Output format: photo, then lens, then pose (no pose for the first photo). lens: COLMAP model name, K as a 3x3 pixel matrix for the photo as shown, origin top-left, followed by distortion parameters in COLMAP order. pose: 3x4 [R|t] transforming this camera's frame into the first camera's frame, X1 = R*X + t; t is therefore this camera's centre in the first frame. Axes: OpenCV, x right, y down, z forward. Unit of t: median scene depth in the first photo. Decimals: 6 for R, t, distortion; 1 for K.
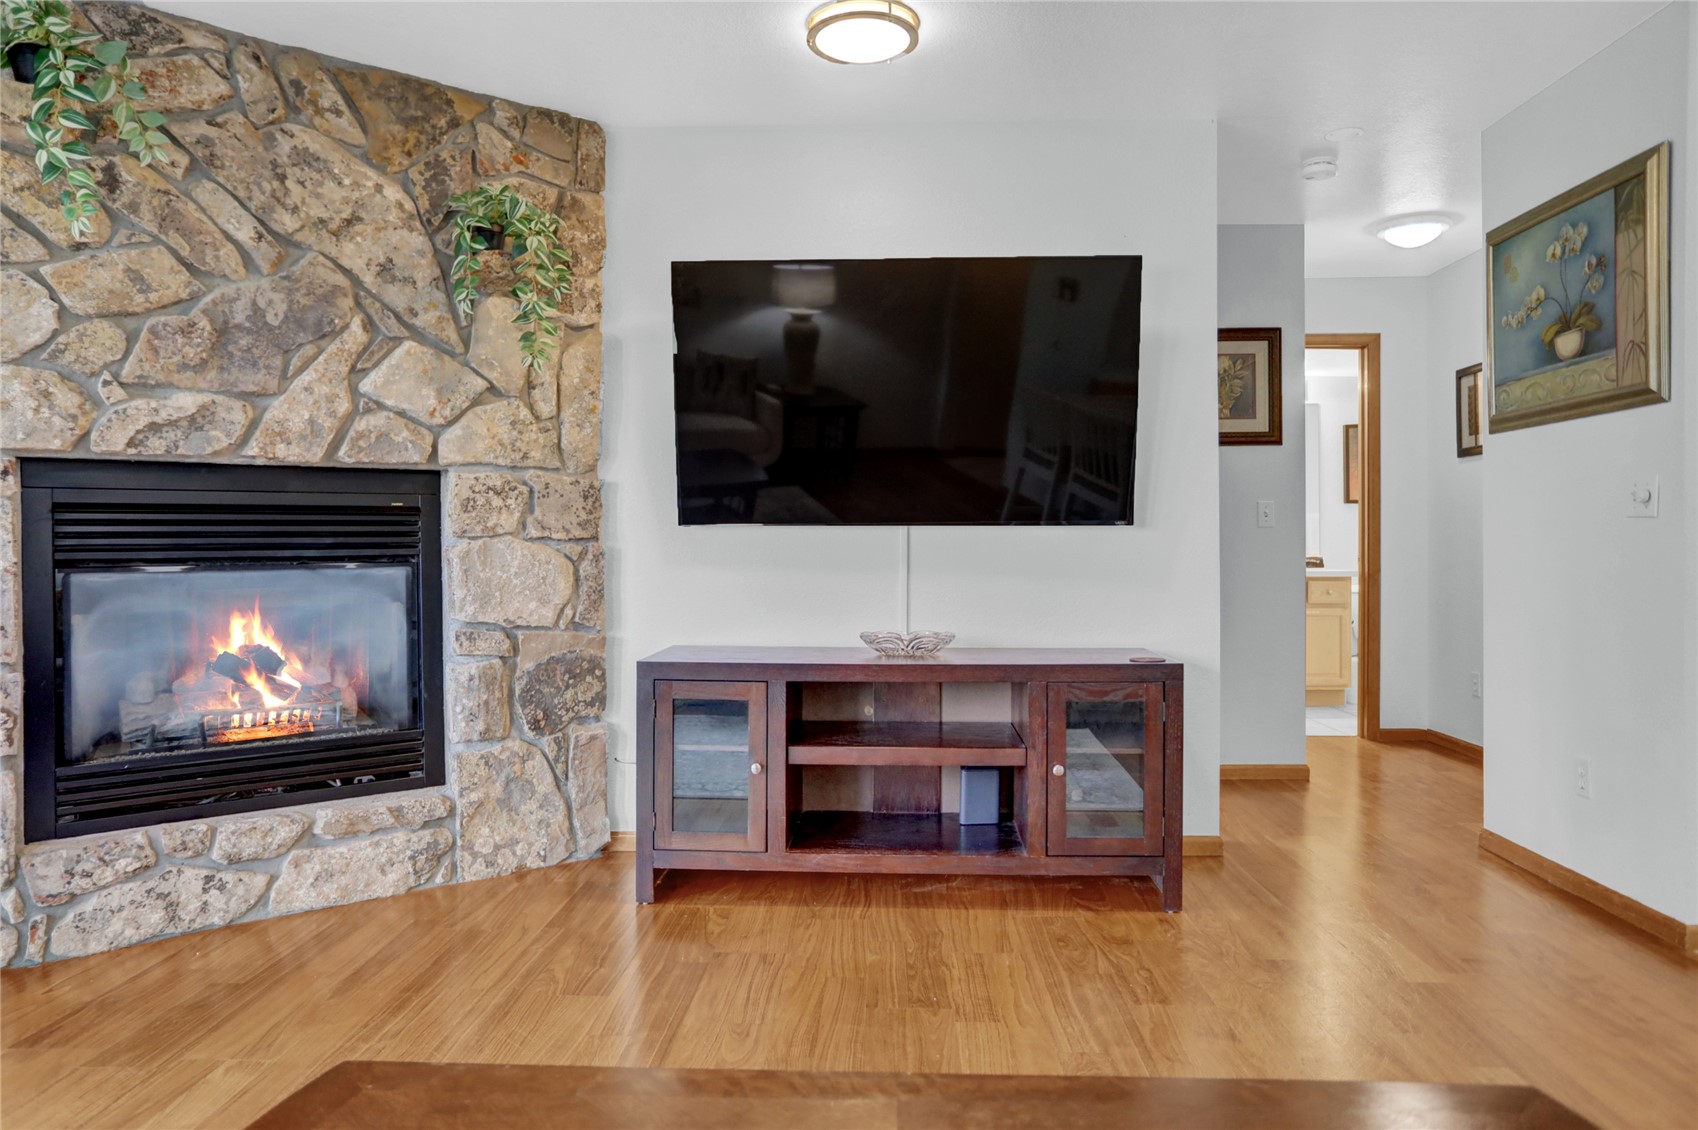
lens RADIAL K [[1103.0, 0, 819.2], [0, 1103.0, 547.3], [0, 0, 1]] dist [-0.011481, 0.032201]
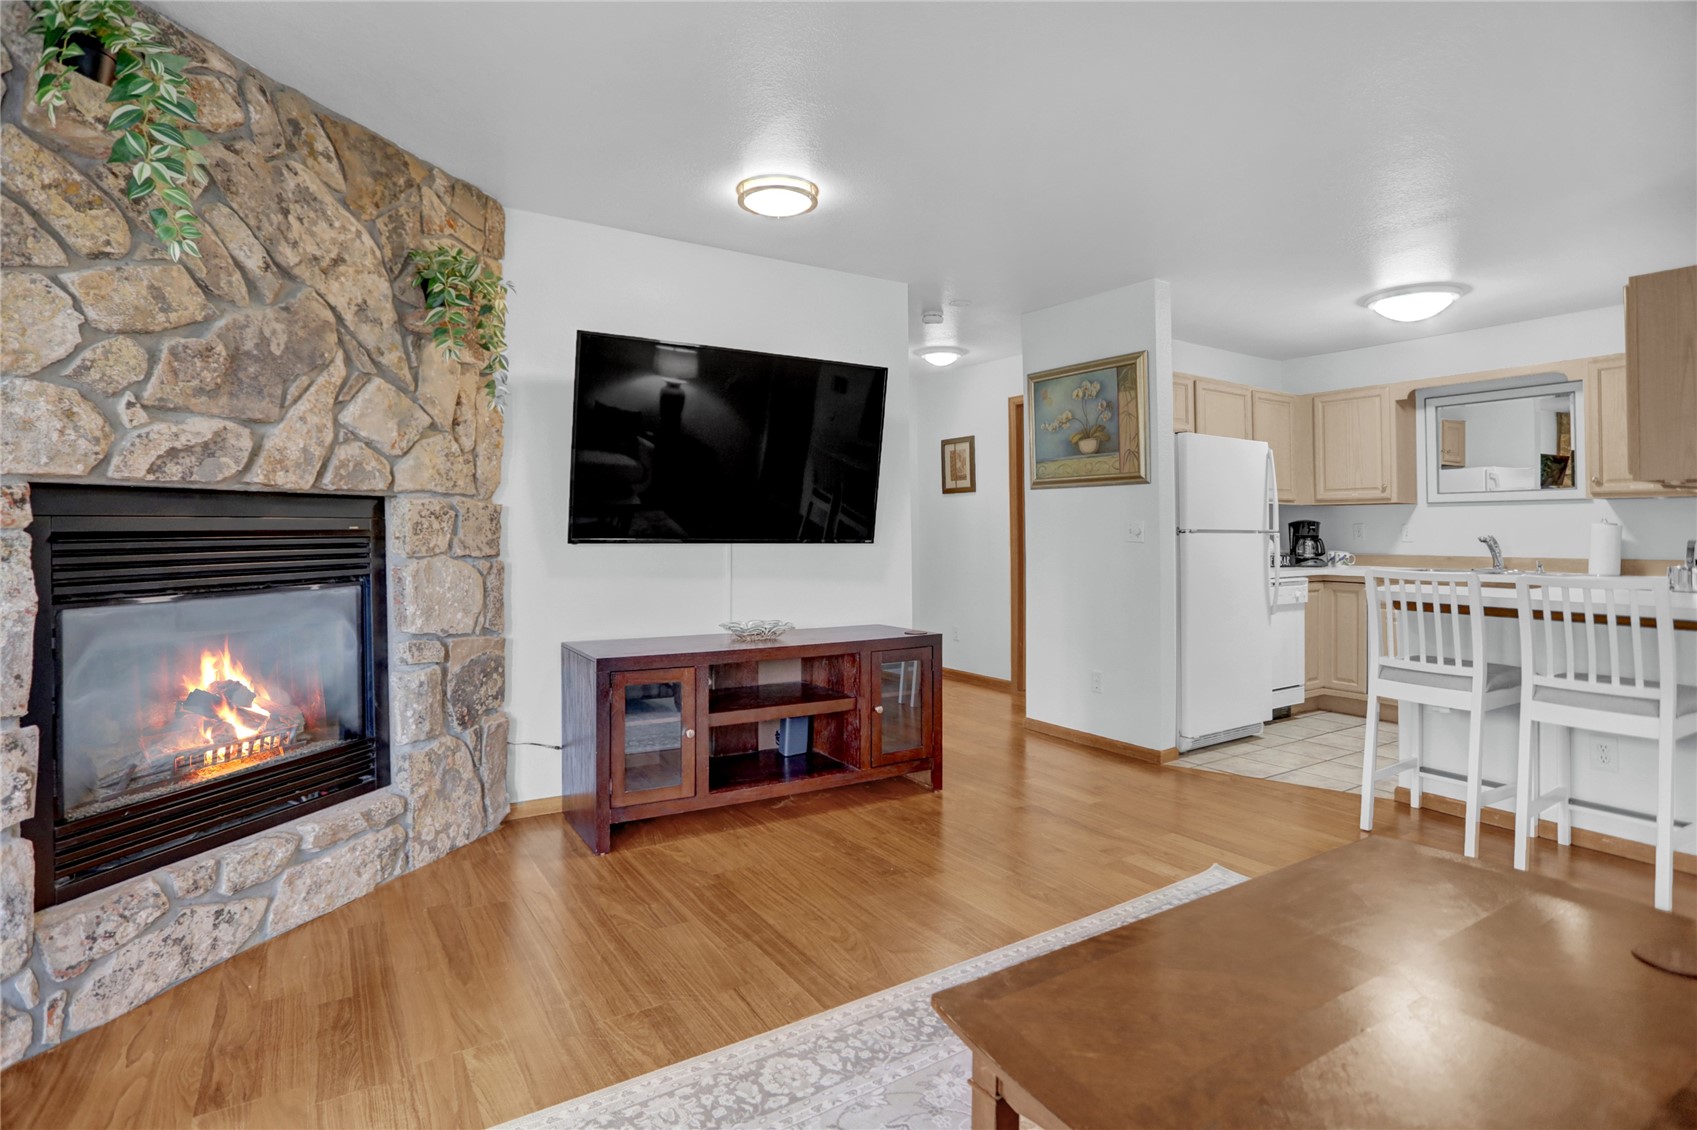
lens RADIAL K [[866.4, 0, 808.5], [0, 866.4, 532.7], [0, 0, 1]] dist [-0.040166, 0.020801]
pose [[0.832067, 0.003924, 0.554661, -0.507418], [-0.003321, 0.999992, -0.002093, -0.036169], [-0.554665, -0.000101, 0.832074, 0.069453]]
